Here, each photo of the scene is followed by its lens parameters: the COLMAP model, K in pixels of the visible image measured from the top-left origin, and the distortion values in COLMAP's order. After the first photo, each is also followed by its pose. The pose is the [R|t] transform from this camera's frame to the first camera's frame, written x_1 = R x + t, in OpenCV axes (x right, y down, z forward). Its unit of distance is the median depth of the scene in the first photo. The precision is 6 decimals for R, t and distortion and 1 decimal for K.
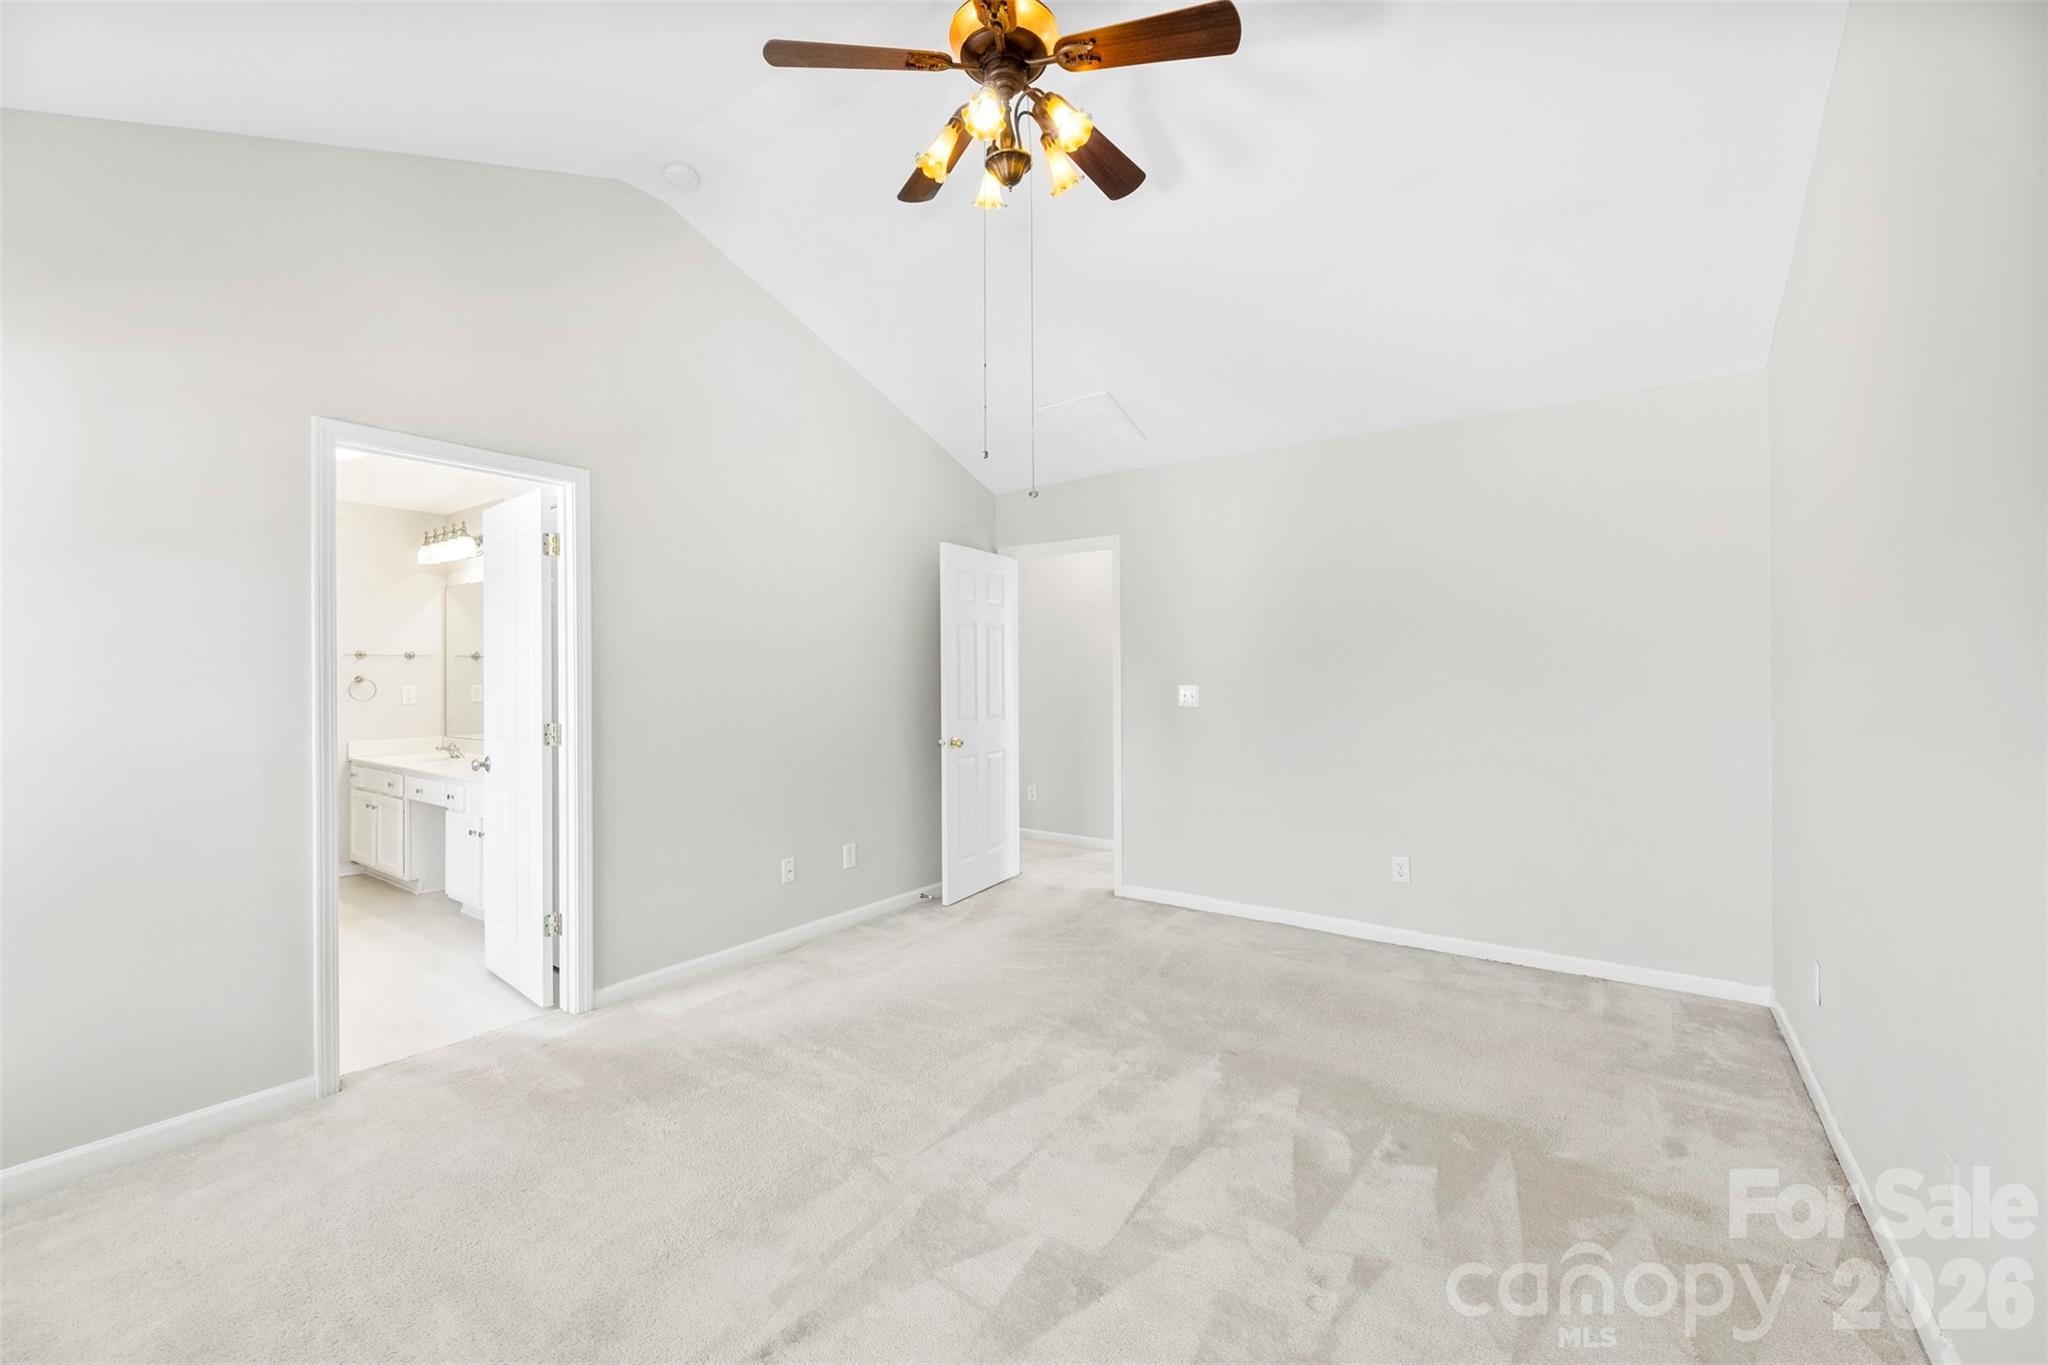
lens RADIAL K [[824.8, 0, 1023.5], [0, 824.8, 683.7], [0, 0, 1]] dist [0.000831, 0.000028]
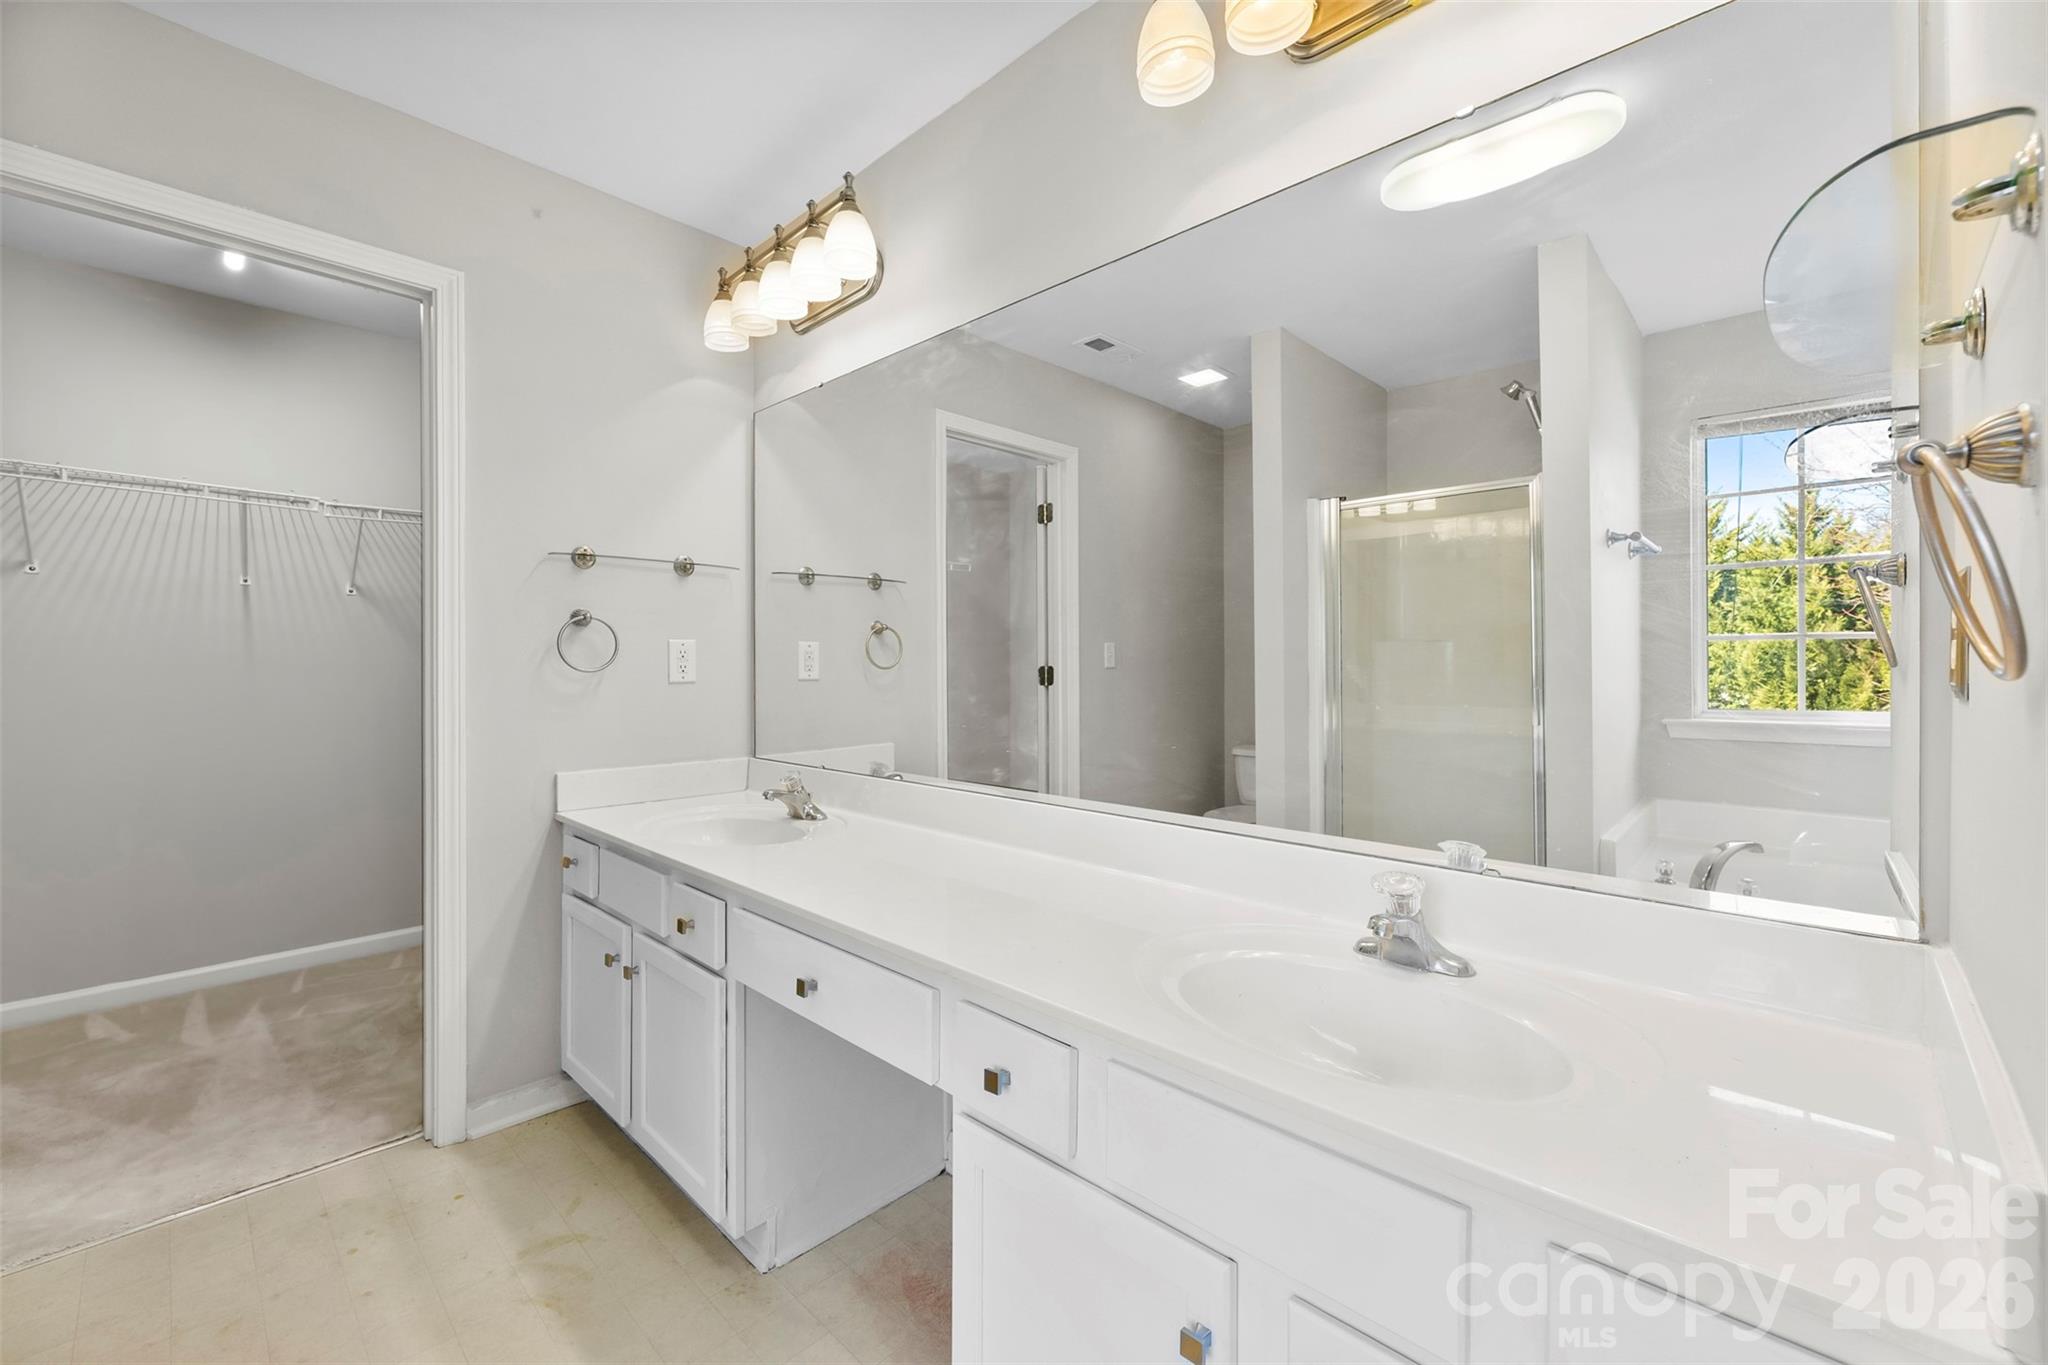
lens RADIAL K [[824.8, 0, 1024.1], [0, 824.8, 672.2], [0, 0, 1]] dist [0.000831, 0.000028]
pose [[0.990422, 0.002576, -0.138046, -0.536969], [-0.002315, 0.999995, 0.002051, 0.019444], [0.138051, -0.001712, 0.990424, 0.633794]]
